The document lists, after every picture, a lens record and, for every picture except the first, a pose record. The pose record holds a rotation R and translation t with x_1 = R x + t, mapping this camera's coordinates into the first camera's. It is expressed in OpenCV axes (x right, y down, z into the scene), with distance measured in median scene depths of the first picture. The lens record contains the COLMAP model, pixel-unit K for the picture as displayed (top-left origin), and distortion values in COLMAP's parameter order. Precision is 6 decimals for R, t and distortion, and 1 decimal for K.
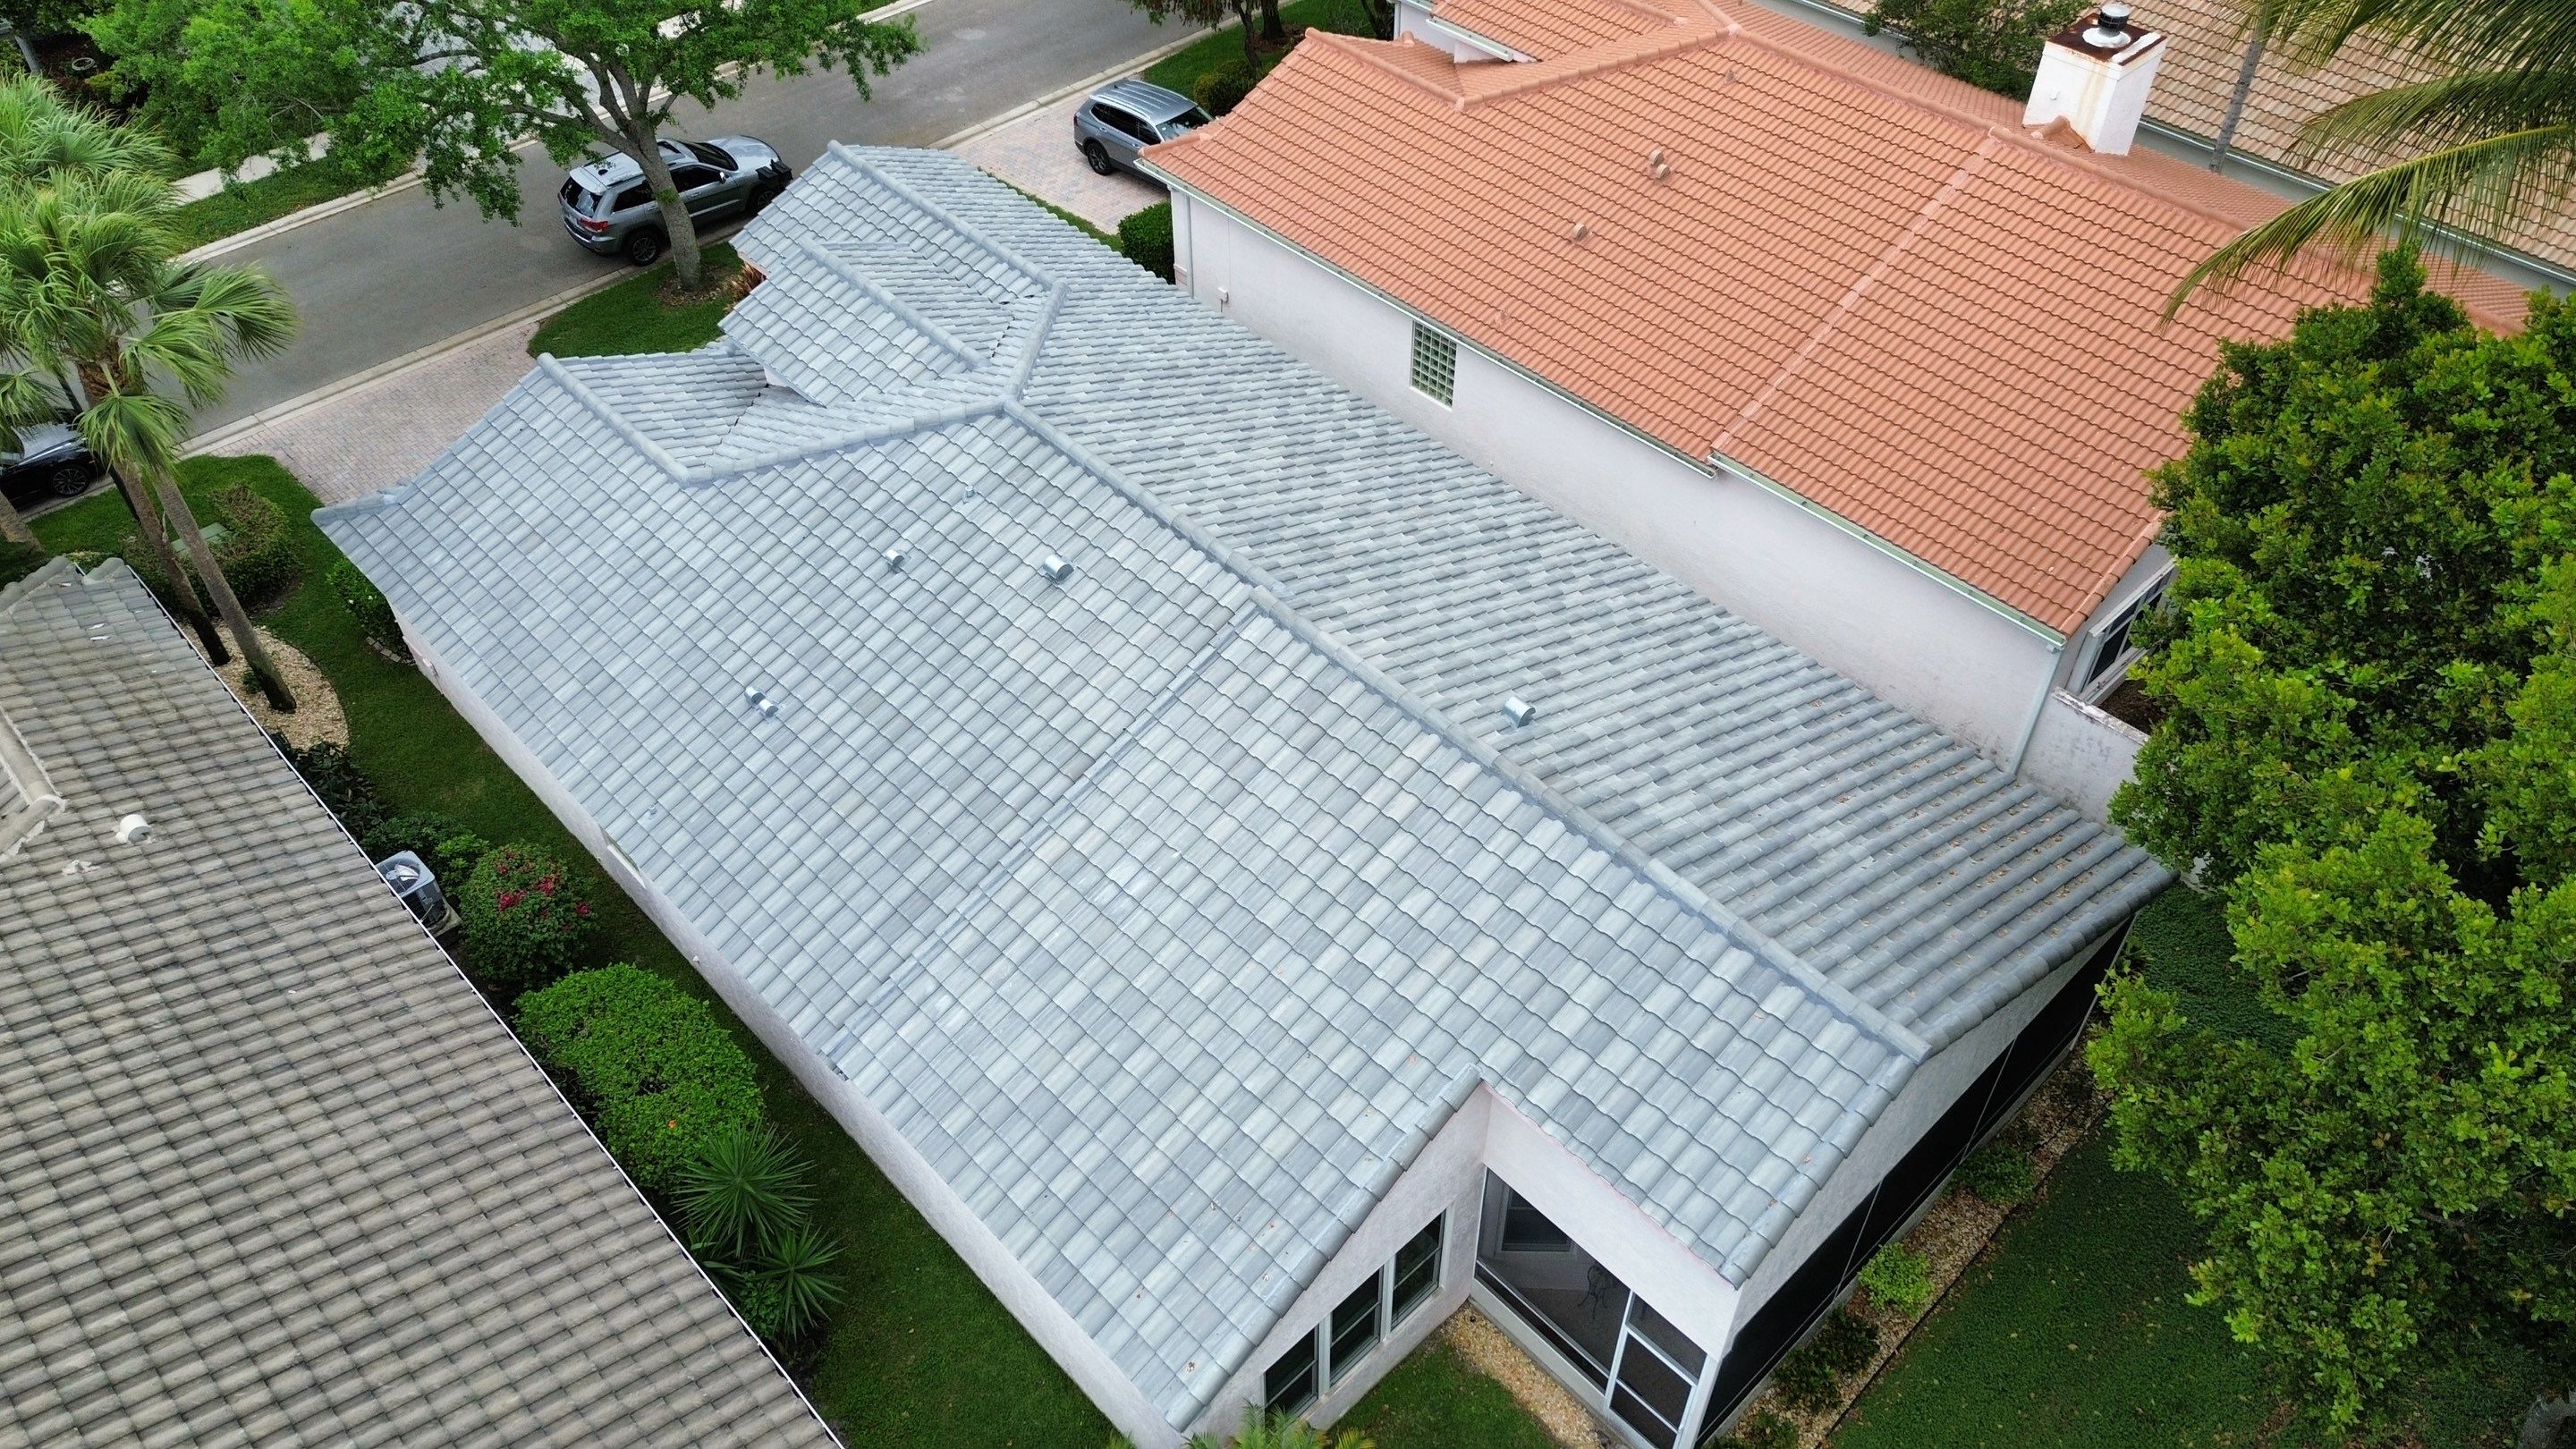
lens RADIAL K [[1870.1, 0, 1296.8], [0, 1870.1, 726.9], [0, 0, 1]] dist [0.022073, -0.013220]
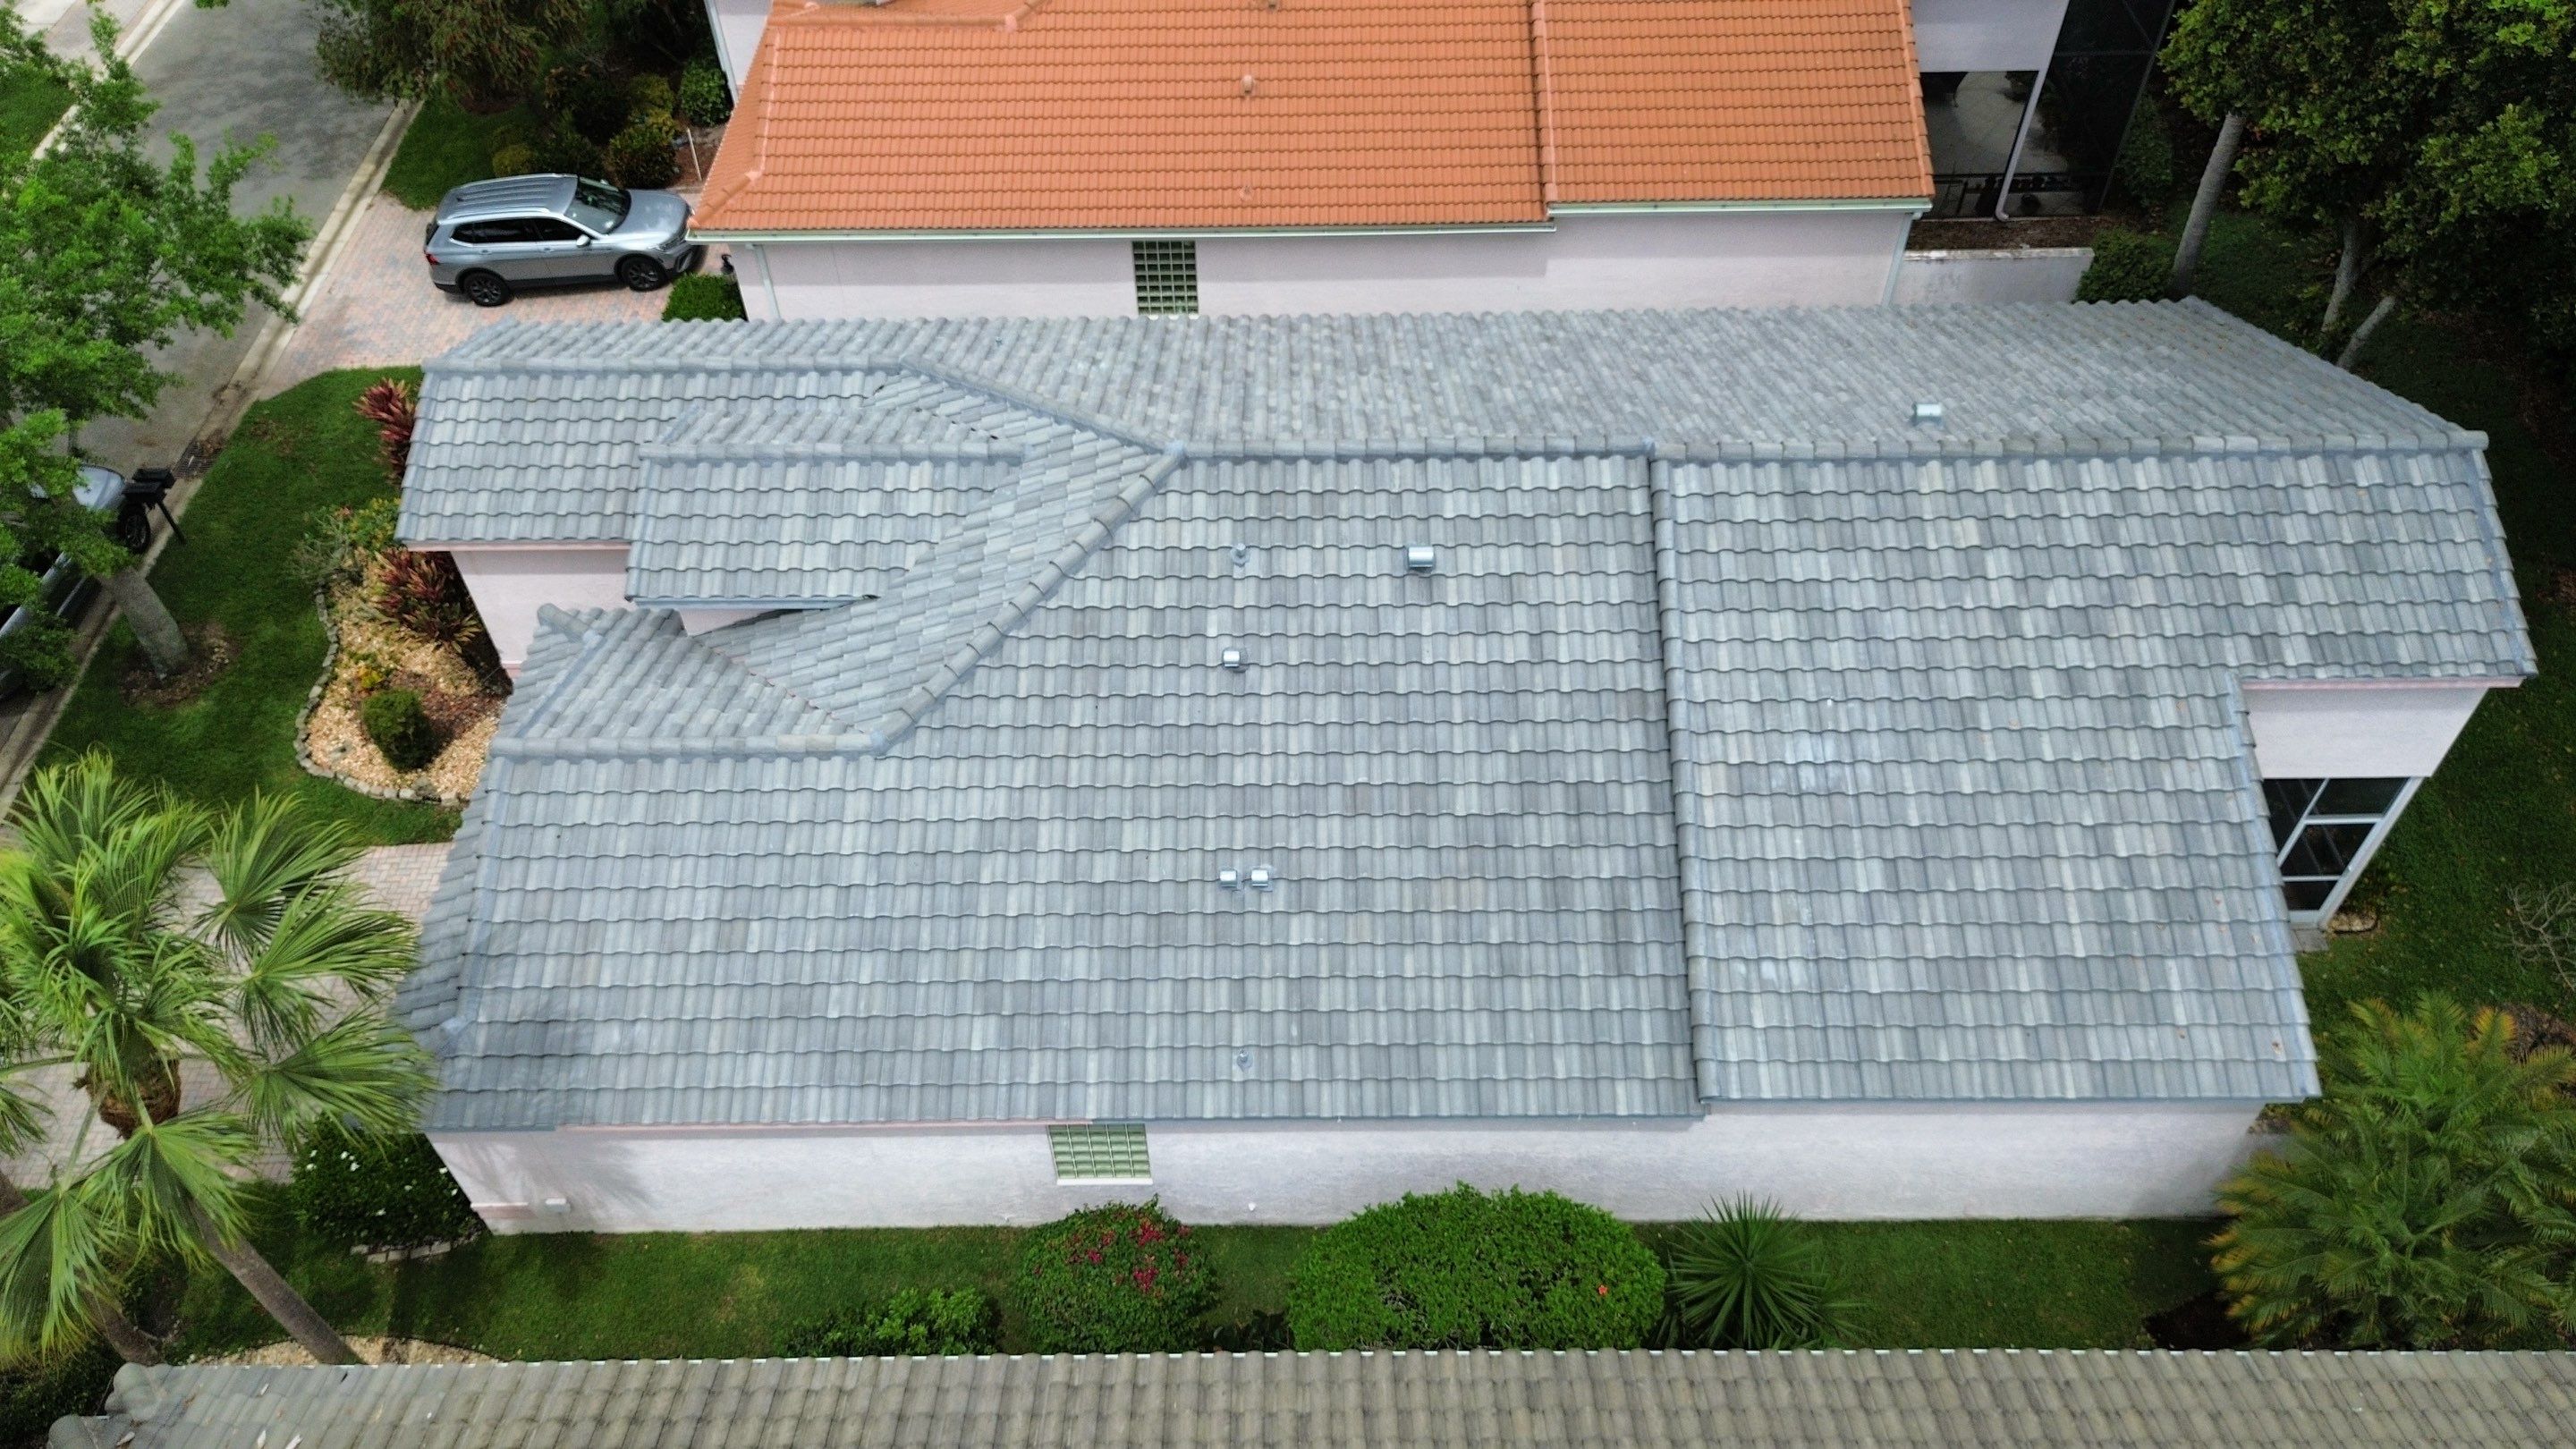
lens RADIAL K [[1870.1, 0, 1289.3], [0, 1870.1, 720.0], [0, 0, 1]] dist [0.022073, -0.013220]
pose [[0.687818, -0.537766, 0.487560, -0.554889], [0.517603, 0.834265, 0.189971, -0.190255], [-0.508914, 0.121697, 0.852172, 0.245921]]
